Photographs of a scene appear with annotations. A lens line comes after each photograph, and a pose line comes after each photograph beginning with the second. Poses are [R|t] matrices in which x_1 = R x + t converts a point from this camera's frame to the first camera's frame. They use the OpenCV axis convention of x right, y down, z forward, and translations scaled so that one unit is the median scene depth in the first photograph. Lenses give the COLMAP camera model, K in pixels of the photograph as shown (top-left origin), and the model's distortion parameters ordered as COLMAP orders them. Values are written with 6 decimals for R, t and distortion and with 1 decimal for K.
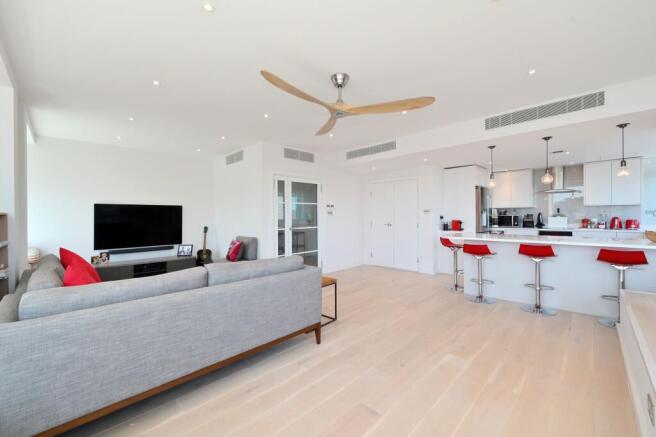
lens RADIAL K [[266.5, 0, 327.6], [0, 266.5, 216.8], [0, 0, 1]] dist [-0.001548, -0.000107]
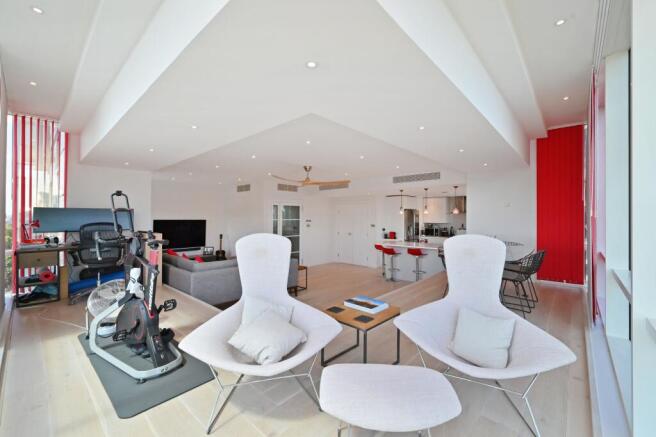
lens RADIAL K [[274.6, 0, 323.8], [0, 274.6, 216.9], [0, 0, 1]] dist [-0.000232, 0.000069]
pose [[0.999575, 0.011045, 0.026969, 0.055013], [-0.010925, 0.999930, -0.004585, -0.059486], [-0.027018, 0.004289, 0.999626, -0.527317]]
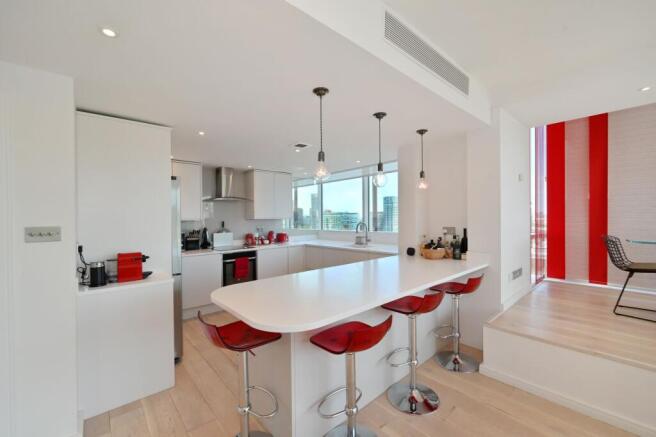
lens RADIAL K [[274.6, 0, 323.4], [0, 274.6, 221.6], [0, 0, 1]] dist [-0.000232, 0.000069]
pose [[0.065923, -0.001202, 0.997824, 0.105496], [0.017253, 0.999851, 0.000065, -0.027999], [-0.997676, 0.017211, 0.065934, 0.687868]]
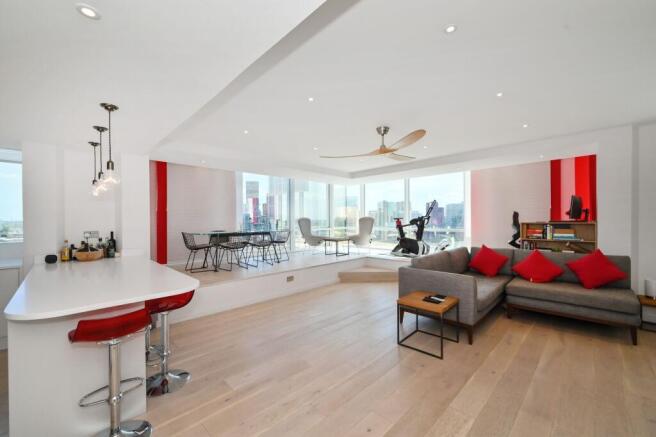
lens RADIAL K [[266.5, 0, 326.9], [0, 266.5, 221.0], [0, 0, 1]] dist [-0.001548, -0.000107]
pose [[-0.999825, 0.017001, 0.007821, 0.139018], [0.017011, 0.999855, 0.001261, -0.027867], [-0.007798, 0.001394, -0.999969, 0.994884]]
